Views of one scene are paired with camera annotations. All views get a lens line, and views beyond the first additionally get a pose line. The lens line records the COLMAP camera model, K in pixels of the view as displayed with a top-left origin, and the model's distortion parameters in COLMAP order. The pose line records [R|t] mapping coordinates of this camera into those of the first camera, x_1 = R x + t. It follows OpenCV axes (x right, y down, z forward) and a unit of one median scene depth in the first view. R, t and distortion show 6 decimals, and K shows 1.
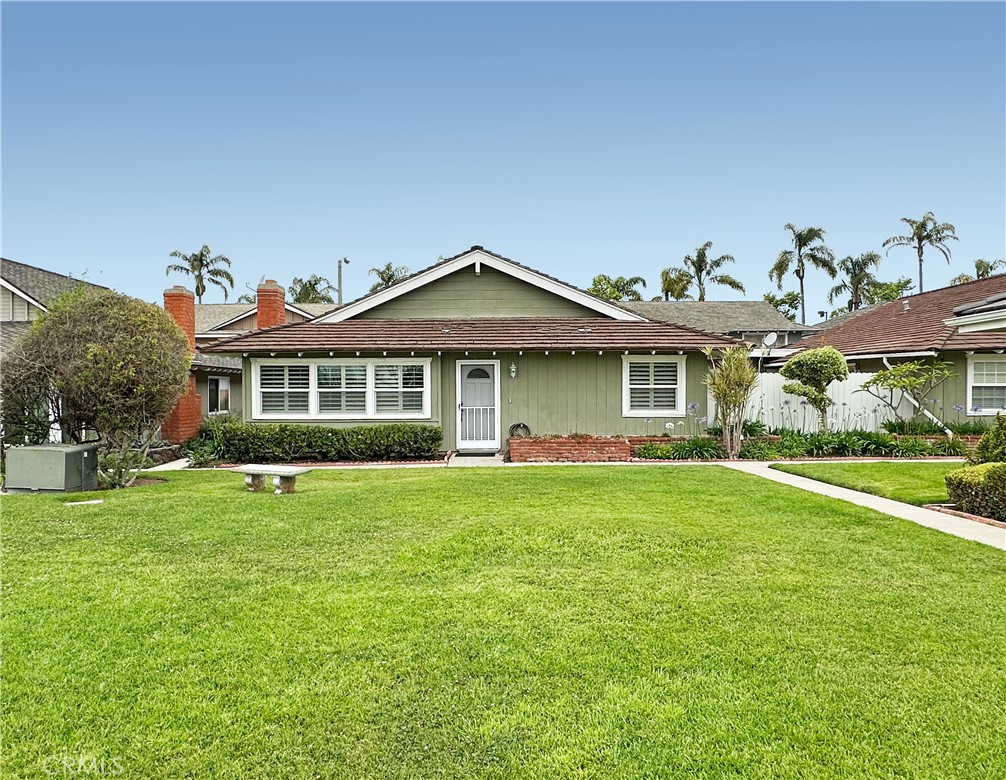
lens RADIAL K [[705.5, 0, 509.7], [0, 705.5, 392.0], [0, 0, 1]] dist [0.002250, 0.000637]
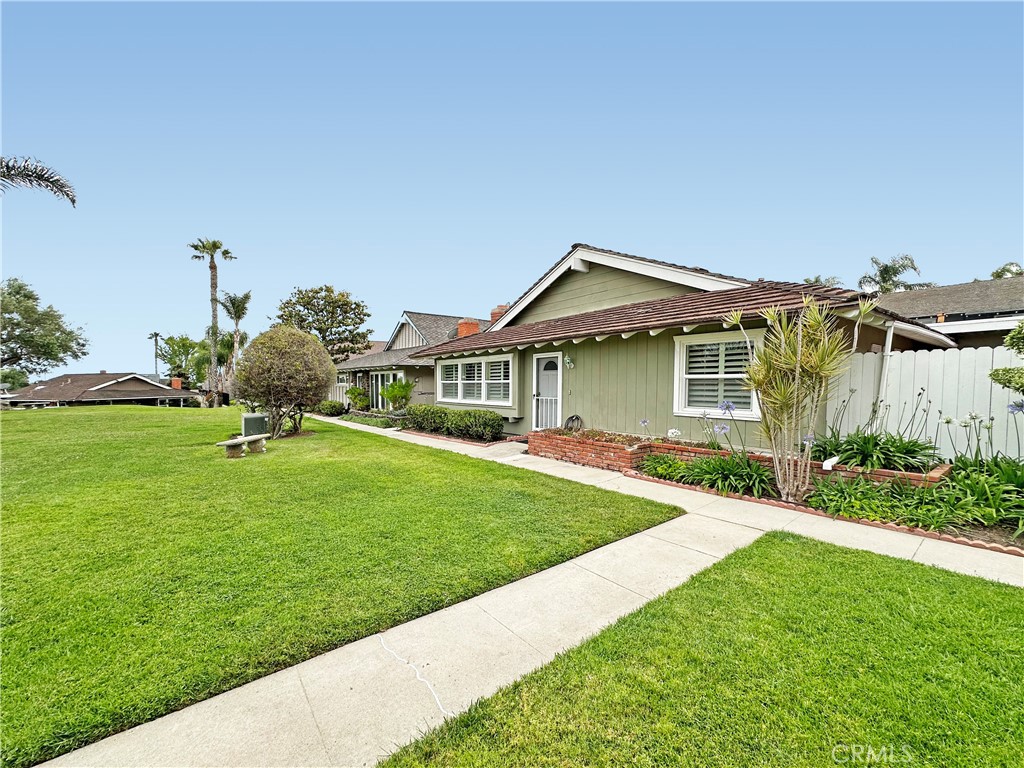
lens RADIAL K [[424.0, 0, 537.6], [0, 424.0, 390.0], [0, 0, 1]] dist [0.004446, -0.000862]
pose [[0.597460, 0.013174, -0.801790, 0.453521], [-0.002957, 0.999894, 0.014225, 0.000957], [0.801893, -0.006129, 0.597436, 0.611814]]
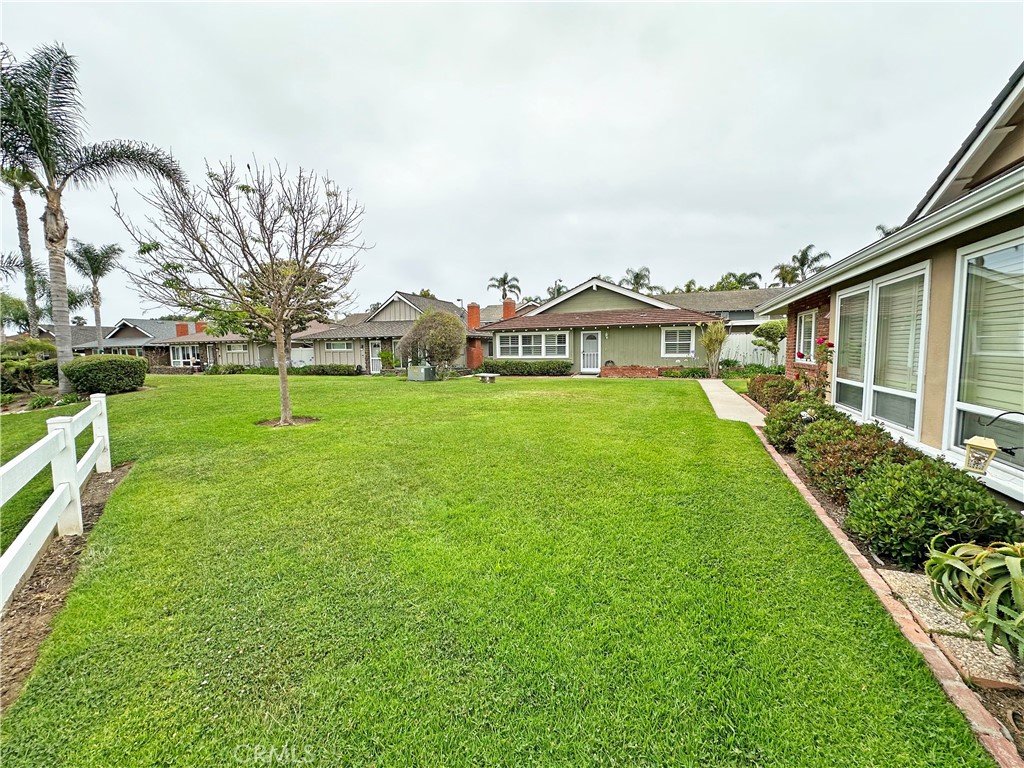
lens RADIAL K [[424.0, 0, 532.8], [0, 424.0, 383.2], [0, 0, 1]] dist [0.004446, -0.000862]
pose [[0.929607, 0.021223, -0.367941, 0.274764], [0.009008, 0.996734, 0.080251, 0.007989], [0.368443, -0.077916, 0.926380, -0.293147]]
